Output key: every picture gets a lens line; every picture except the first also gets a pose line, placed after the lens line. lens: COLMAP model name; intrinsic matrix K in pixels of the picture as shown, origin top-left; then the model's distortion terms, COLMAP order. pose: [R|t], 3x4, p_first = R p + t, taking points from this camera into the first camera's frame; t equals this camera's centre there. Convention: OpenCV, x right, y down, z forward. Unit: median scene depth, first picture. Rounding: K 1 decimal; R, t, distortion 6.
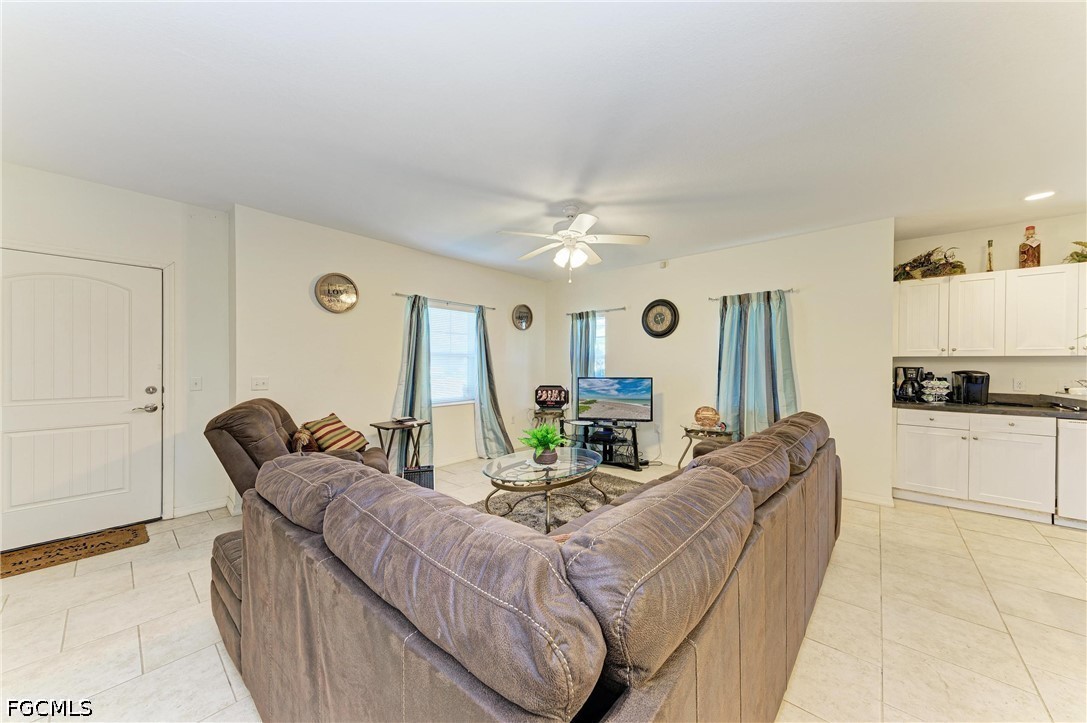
lens RADIAL K [[377.2, 0, 546.3], [0, 377.2, 364.4], [0, 0, 1]] dist [0.000586, -0.000536]
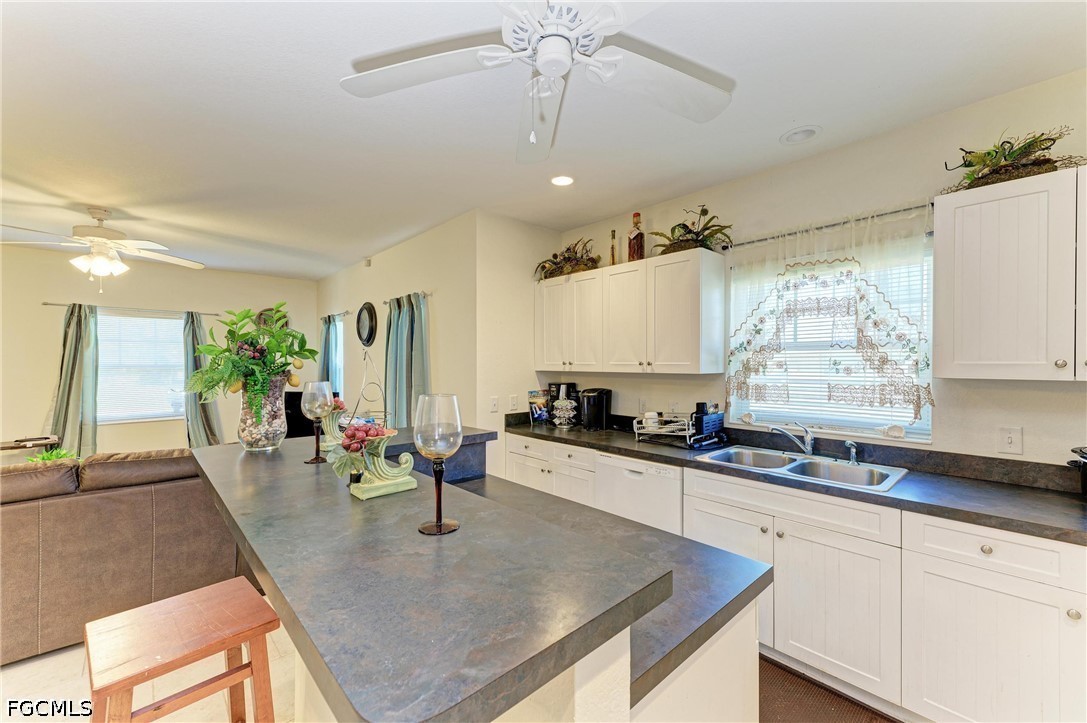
lens RADIAL K [[437.4, 0, 554.8], [0, 437.4, 360.8], [0, 0, 1]] dist [0.003531, 0.000073]
pose [[0.996002, -0.005406, -0.089168, 1.098260], [0.004509, 0.999937, -0.010254, -0.033384], [0.089218, 0.009811, 0.995964, 0.042405]]
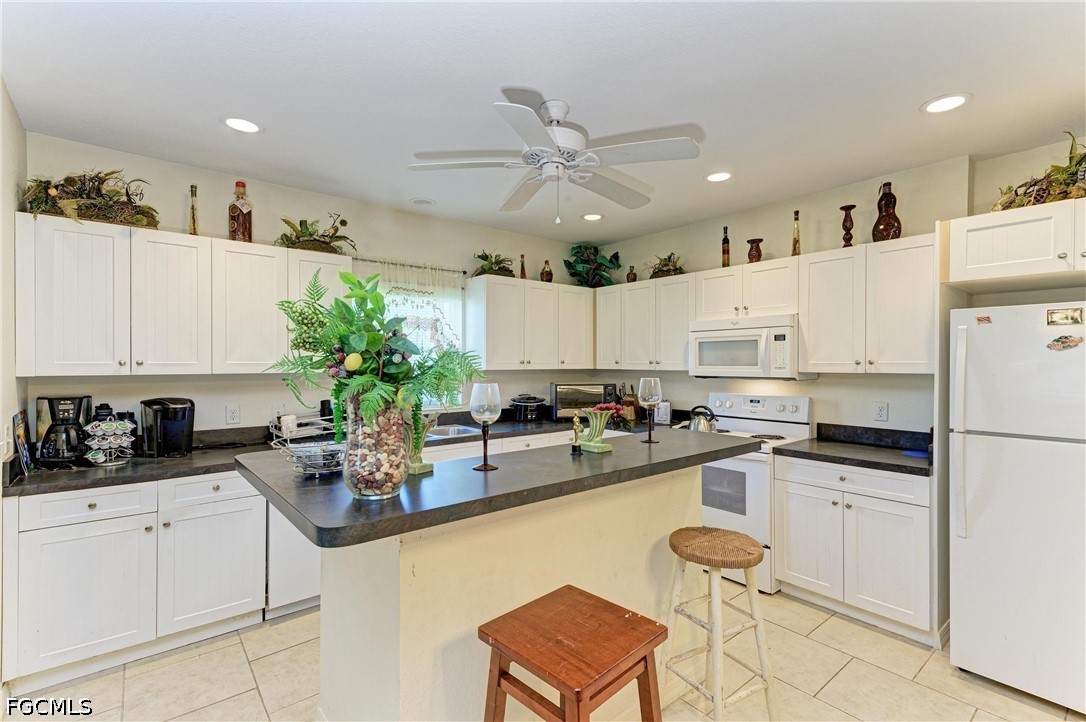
lens RADIAL K [[493.1, 0, 537.9], [0, 493.1, 363.6], [0, 0, 1]] dist [0.009395, -0.000648]
pose [[0.168932, -0.010185, 0.985575, 0.454105], [0.004609, 0.999944, 0.009543, -0.041311], [-0.985617, 0.002931, 0.168970, 0.297986]]
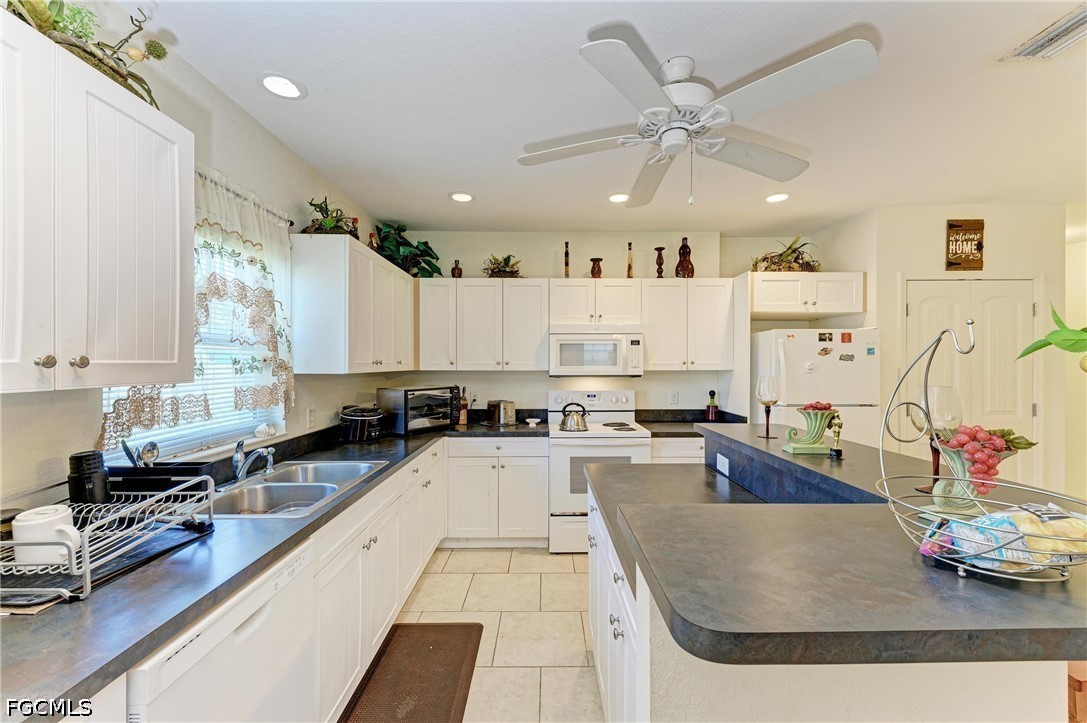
lens RADIAL K [[404.2, 0, 538.7], [0, 404.2, 369.8], [0, 0, 1]] dist [-0.003981, 0.000147]
pose [[-0.659747, -0.019327, 0.751240, 0.871741], [-0.003022, 0.999729, 0.023066, -0.037432], [-0.751482, 0.012947, -0.659627, 0.767740]]
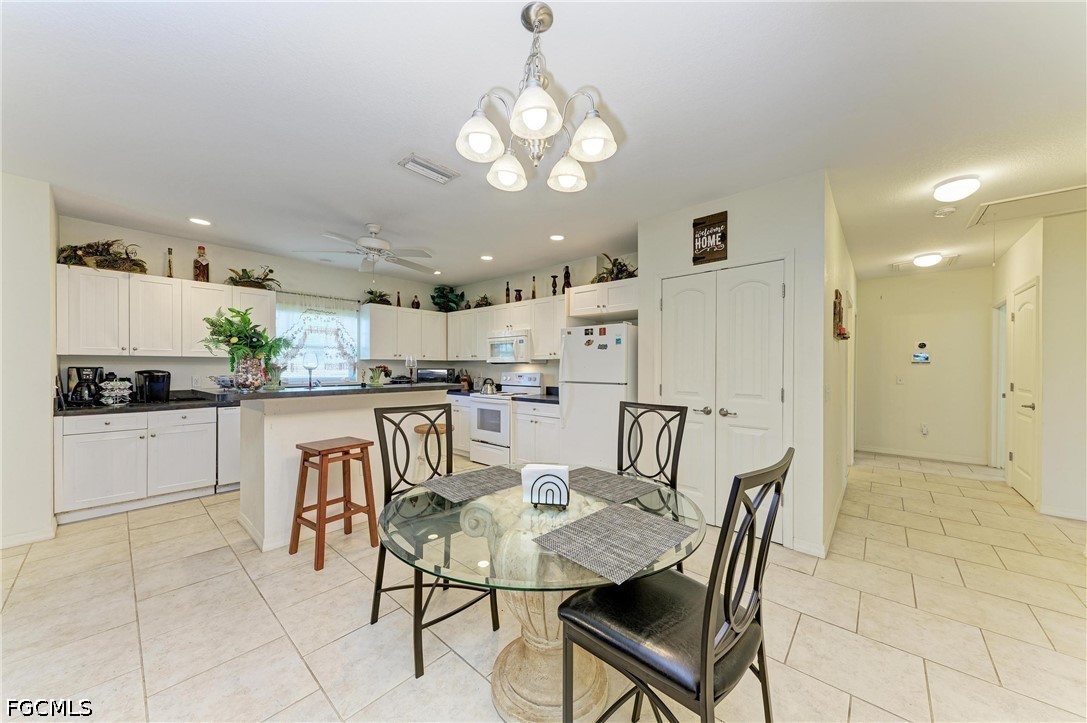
lens RADIAL K [[377.2, 0, 551.2], [0, 377.2, 369.5], [0, 0, 1]] dist [0.000586, -0.000536]
pose [[-0.010573, -0.014334, 0.999841, 0.085147], [0.000691, 0.999897, 0.014342, 0.000862], [-0.999944, 0.000842, -0.010562, -0.070168]]
